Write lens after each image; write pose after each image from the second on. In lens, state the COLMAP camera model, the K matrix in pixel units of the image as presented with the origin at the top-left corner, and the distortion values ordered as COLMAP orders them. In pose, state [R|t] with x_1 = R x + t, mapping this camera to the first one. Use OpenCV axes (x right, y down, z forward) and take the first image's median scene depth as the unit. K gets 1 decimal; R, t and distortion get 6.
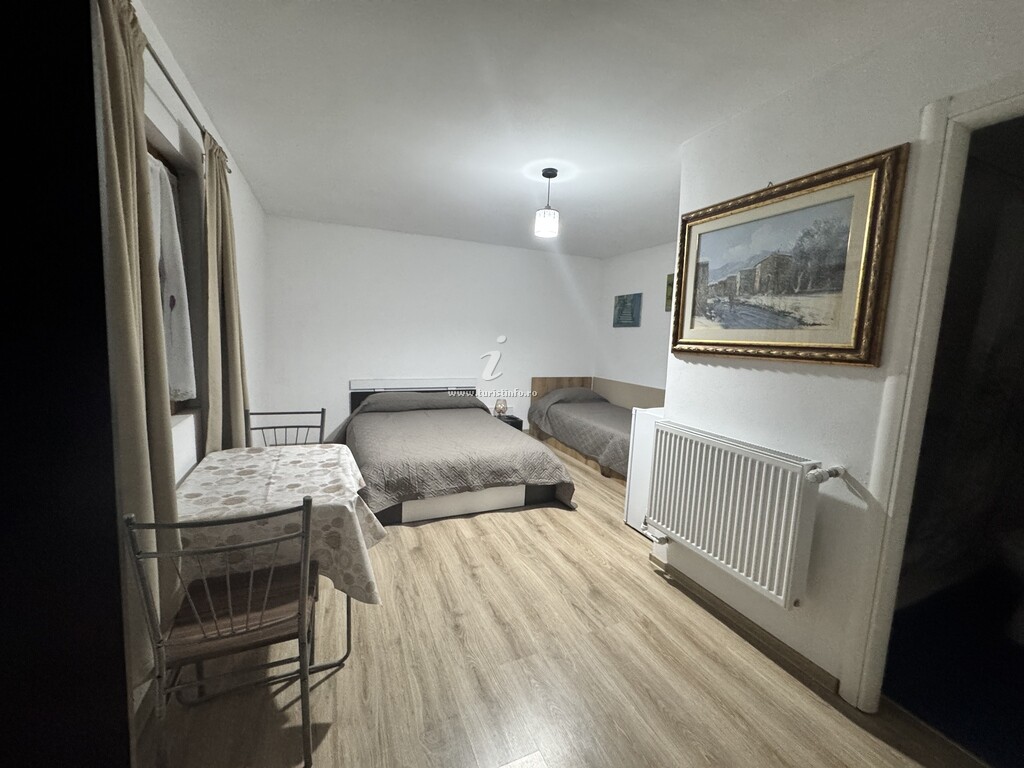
lens RADIAL K [[407.9, 0, 512.0], [0, 407.9, 384.0], [0, 0, 1]] dist [-0.004034, 0.000144]
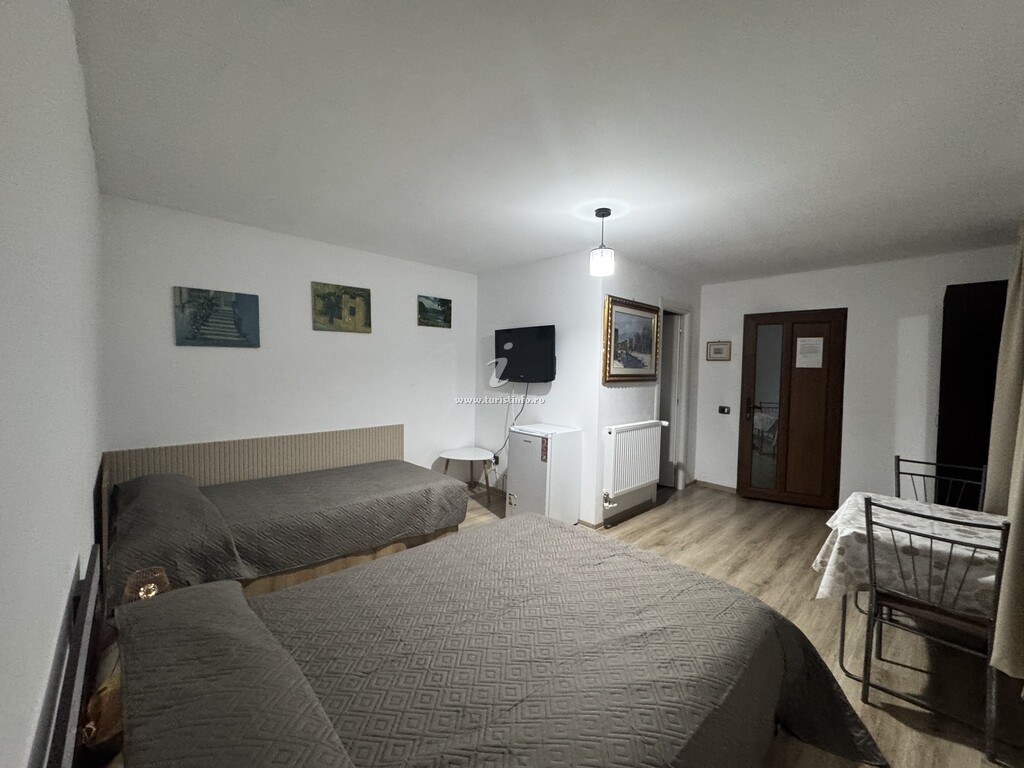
lens RADIAL K [[407.9, 0, 512.0], [0, 407.9, 384.0], [0, 0, 1]] dist [-0.004034, 0.000144]
pose [[-0.334070, -0.083205, 0.938869, -1.079677], [0.079986, 0.990000, 0.116197, -0.323973], [-0.939148, 0.113914, -0.324074, 2.131089]]
